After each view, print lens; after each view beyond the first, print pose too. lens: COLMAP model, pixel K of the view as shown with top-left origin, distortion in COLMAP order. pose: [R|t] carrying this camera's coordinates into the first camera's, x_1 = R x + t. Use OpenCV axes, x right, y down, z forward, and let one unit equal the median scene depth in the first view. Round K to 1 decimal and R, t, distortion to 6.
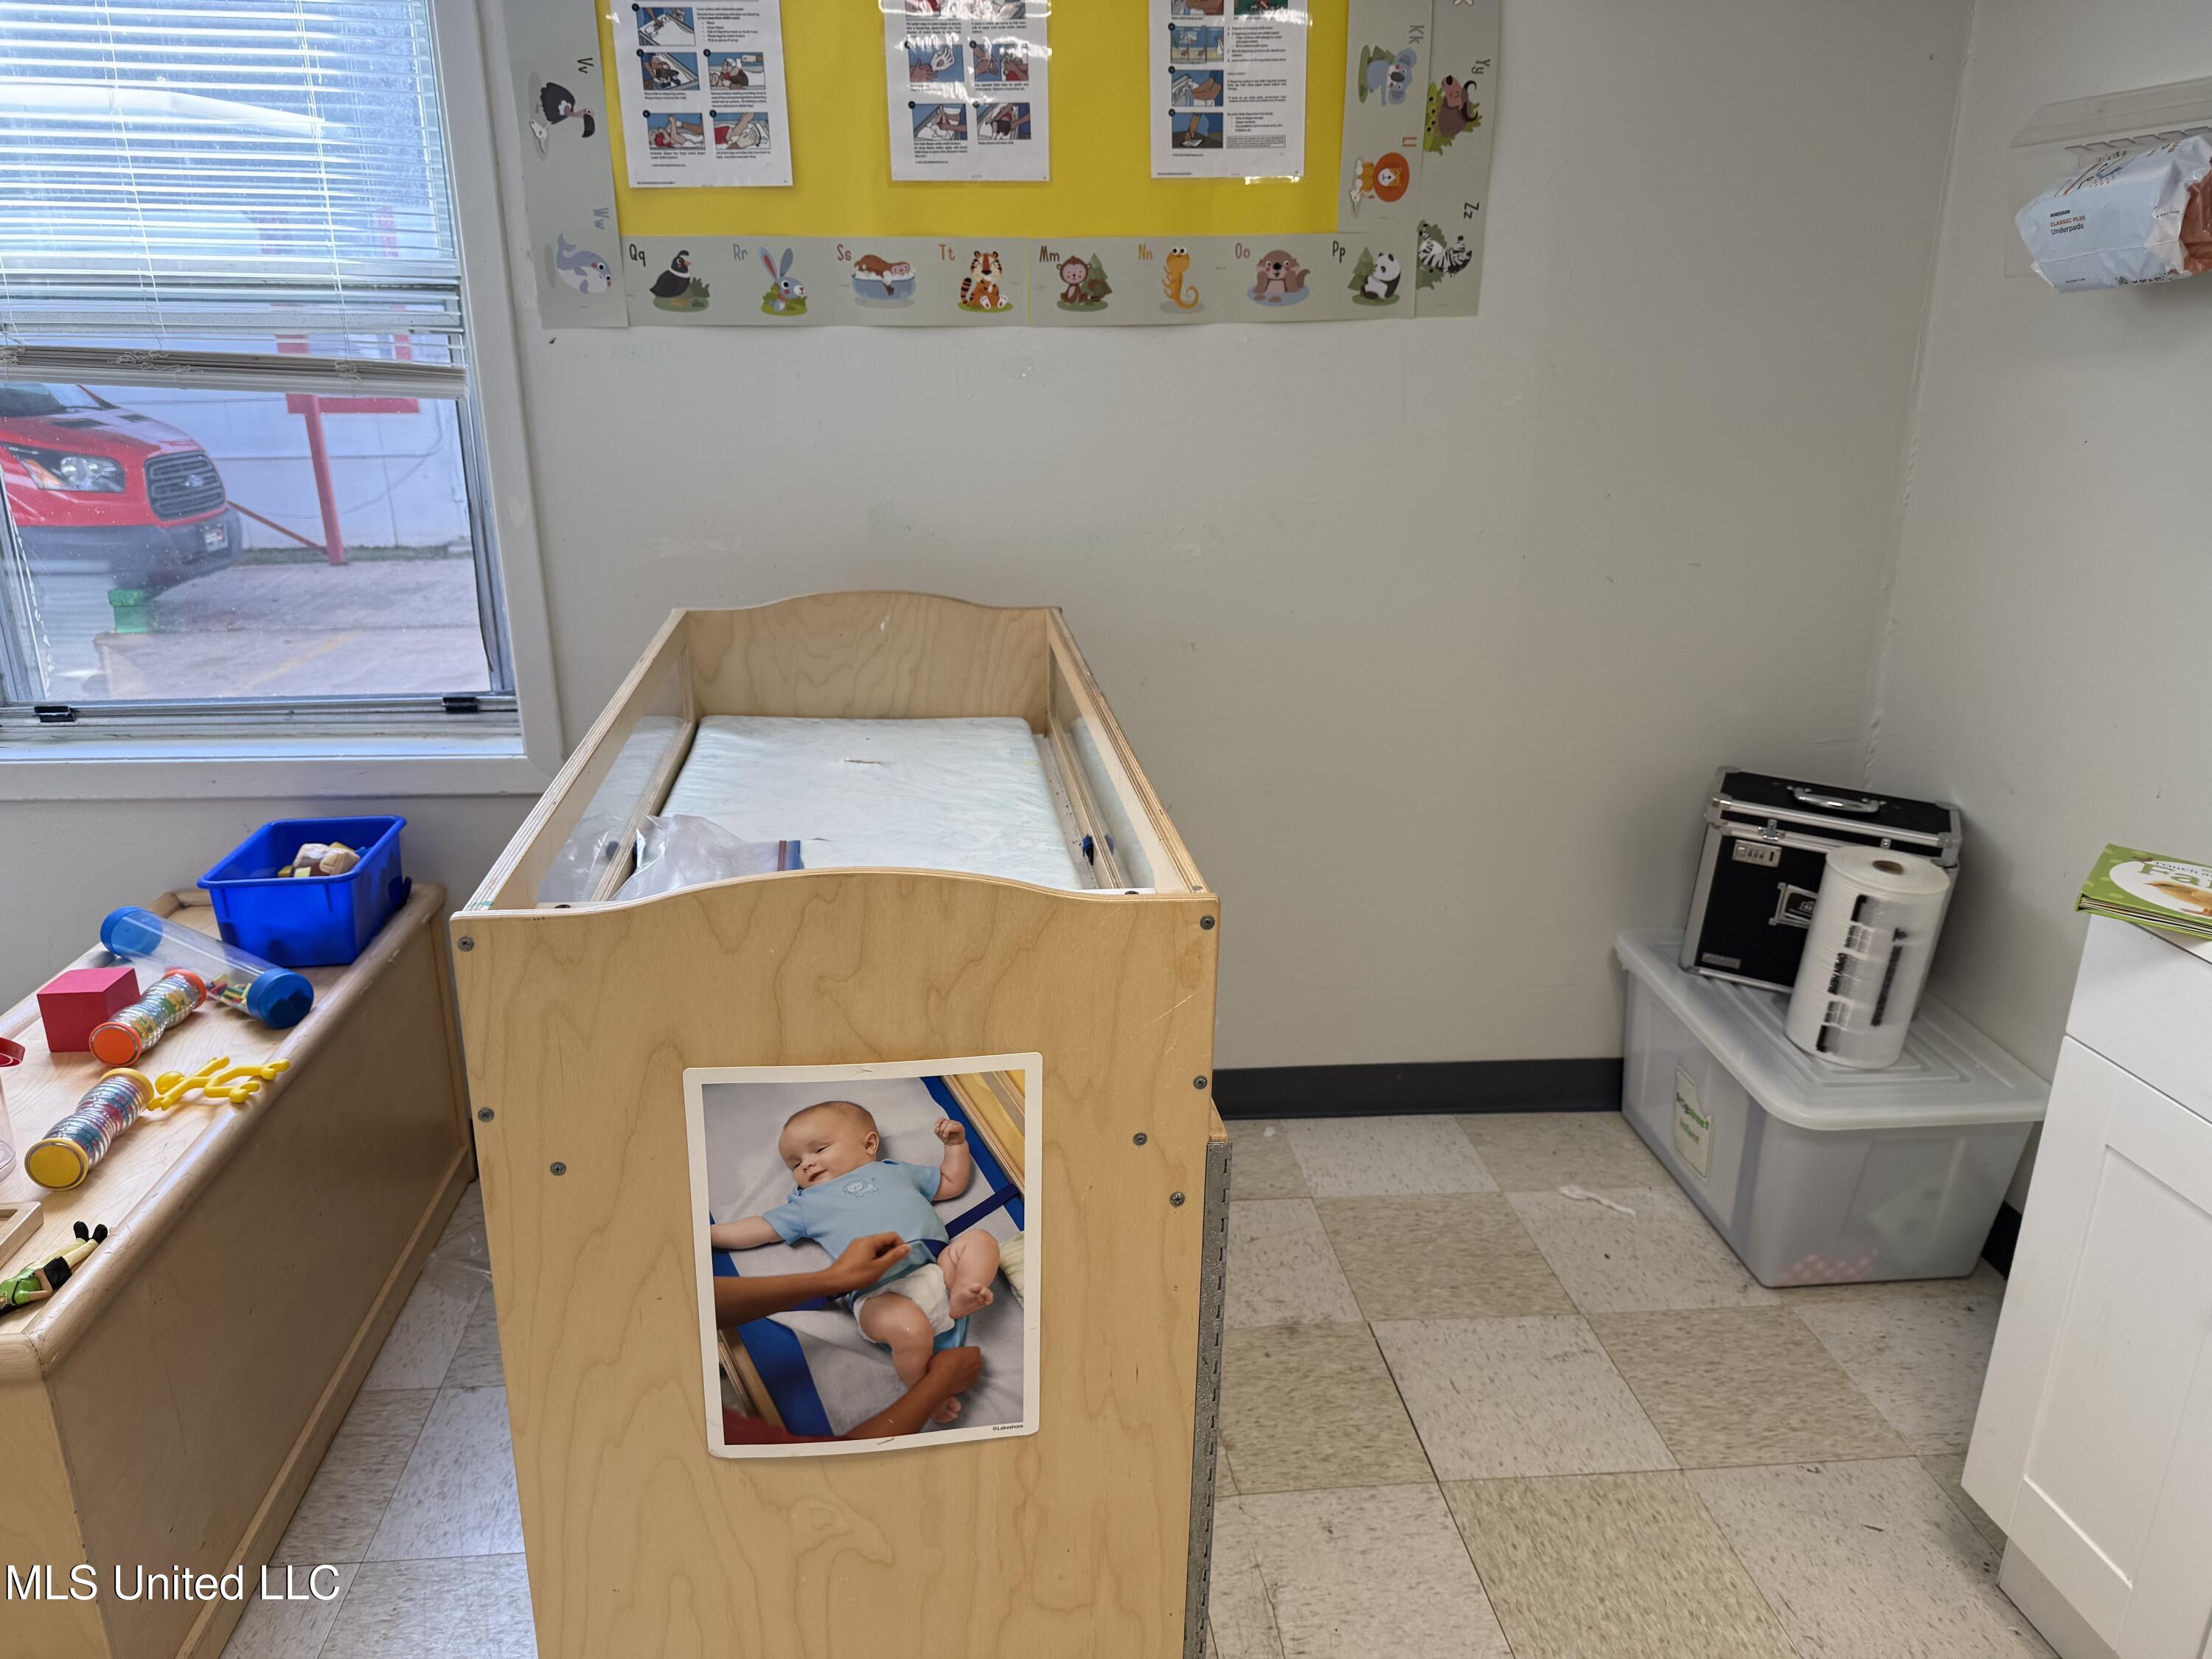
lens RADIAL K [[1564.3, 0, 1122.8], [0, 1564.3, 812.7], [0, 0, 1]] dist [0.070508, -0.091185]
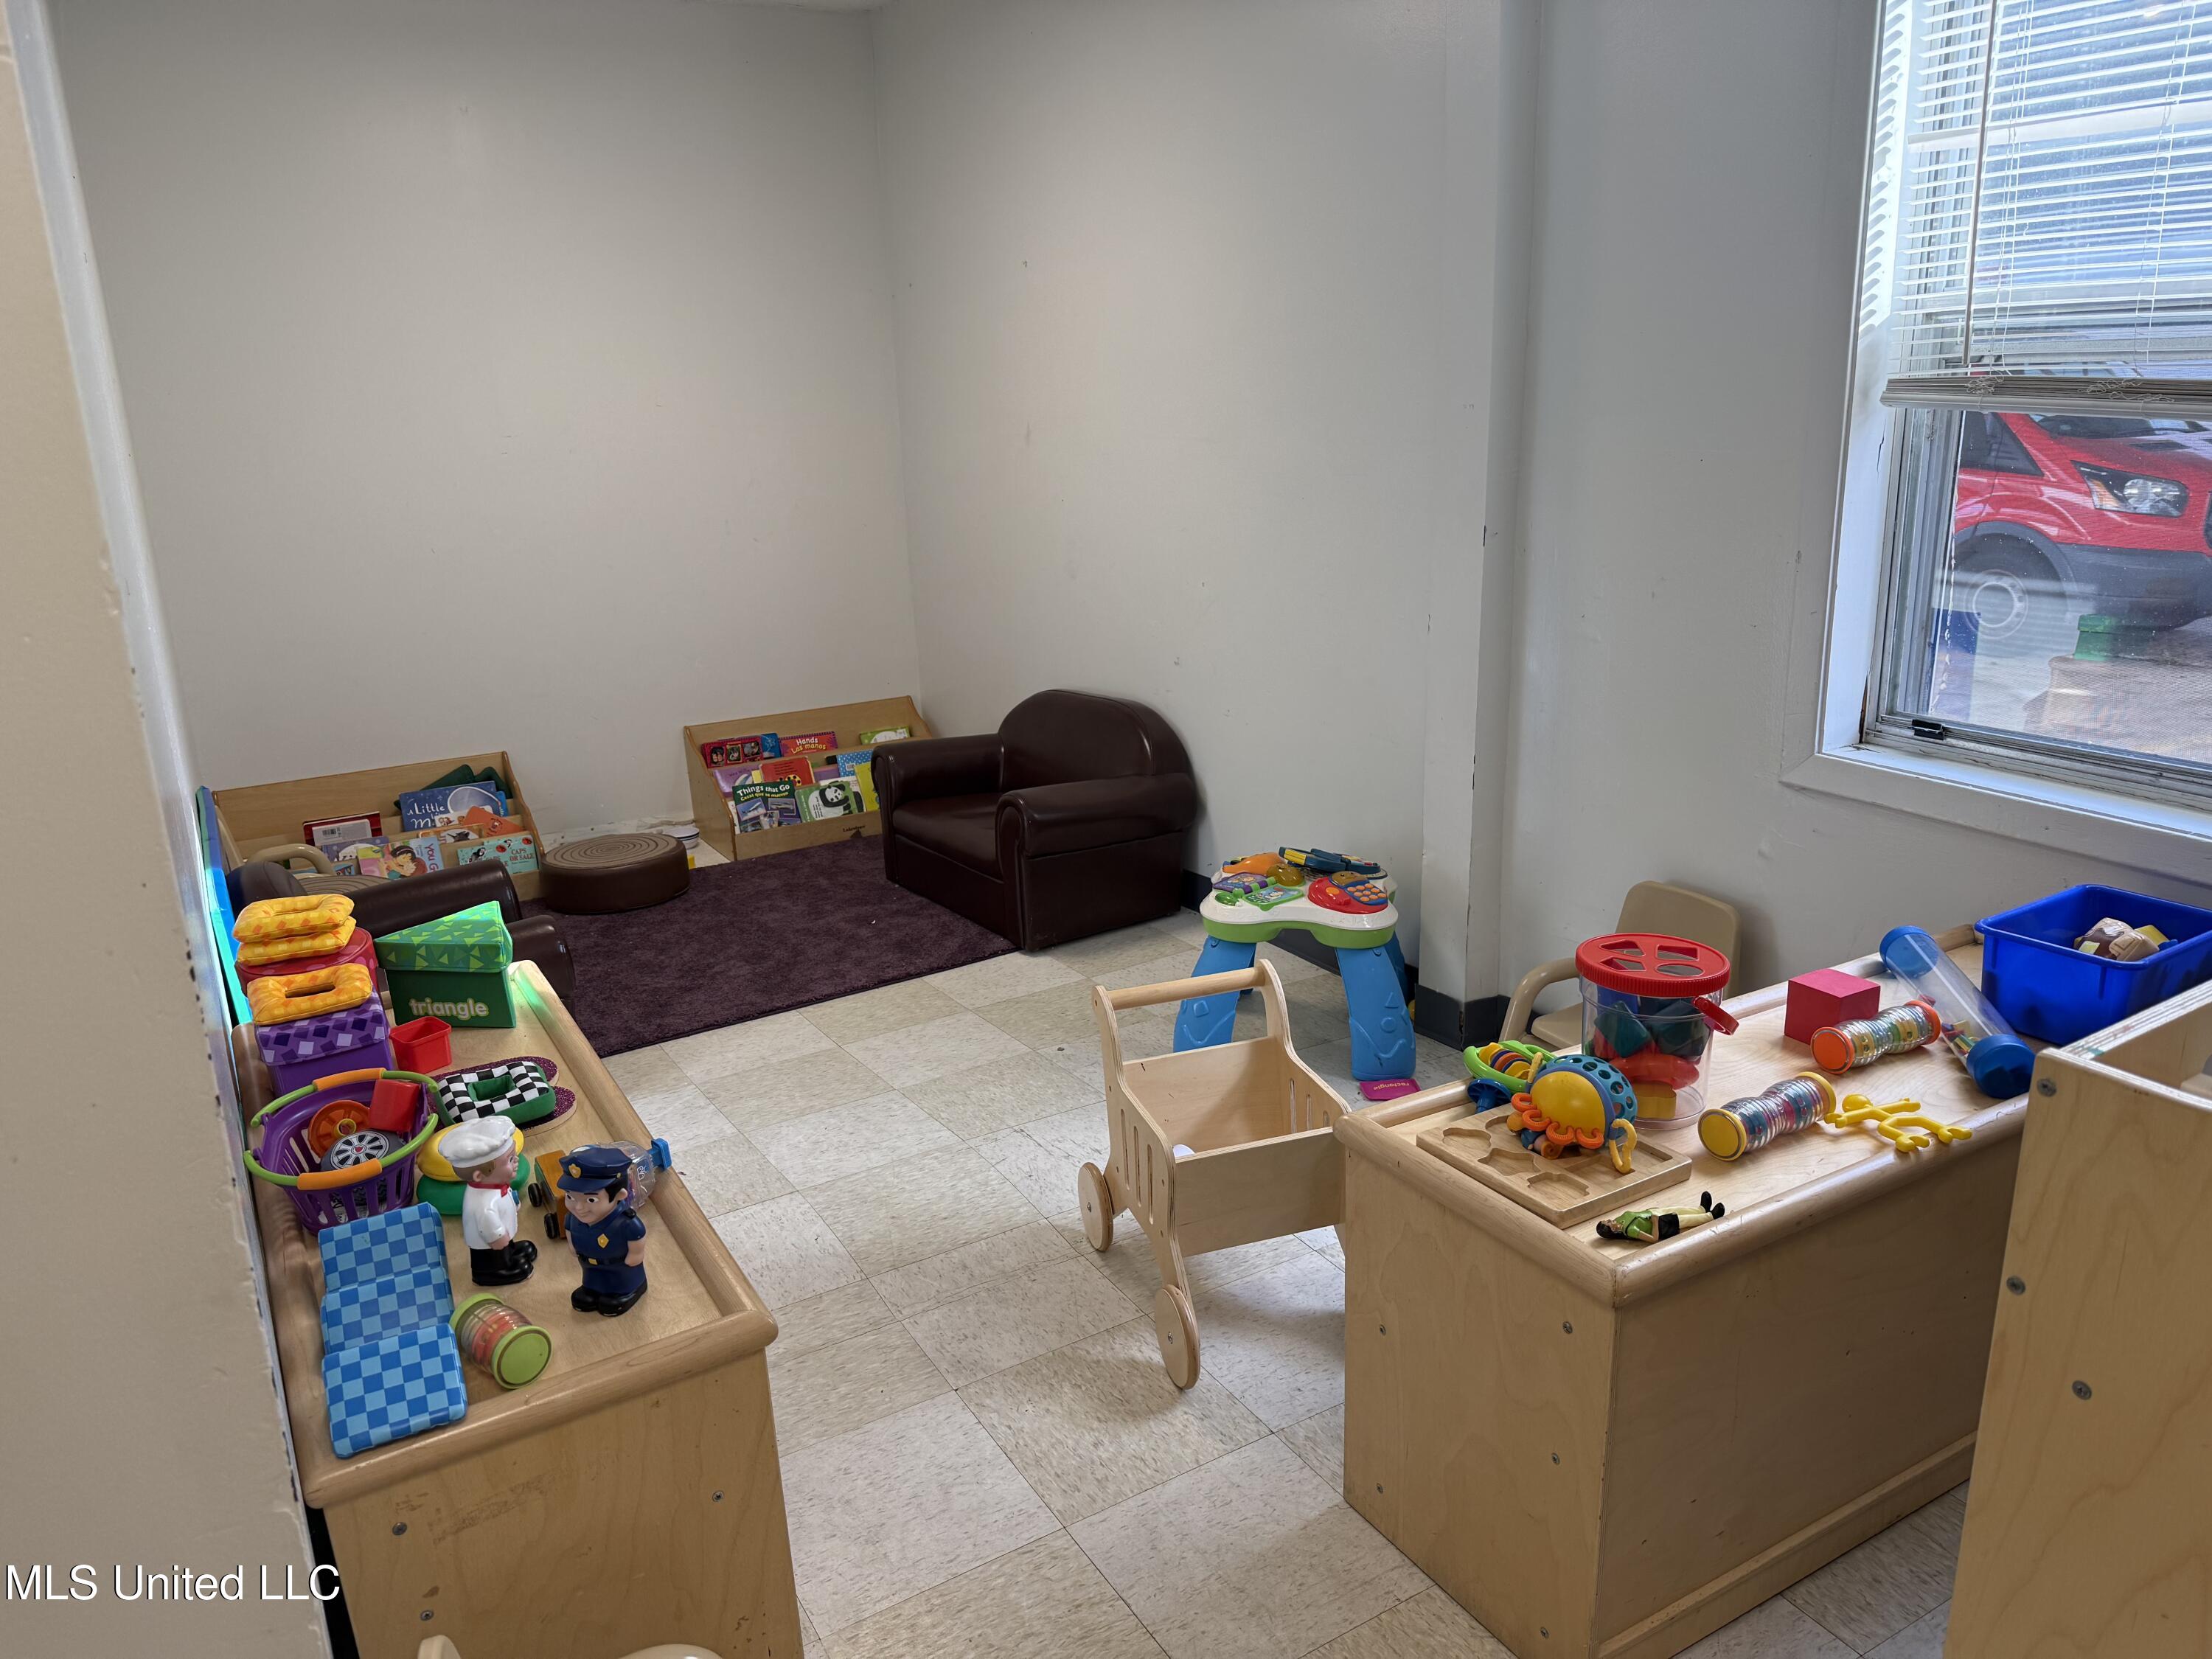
lens RADIAL K [[1564.3, 0, 1121.5], [0, 1564.3, 817.9], [0, 0, 1]] dist [0.070508, -0.091185]
pose [[0.400070, 0.226695, -0.888005, 0.062241], [-0.233958, 0.962085, 0.140202, -0.034510], [0.886119, 0.151665, 0.437939, 0.099058]]
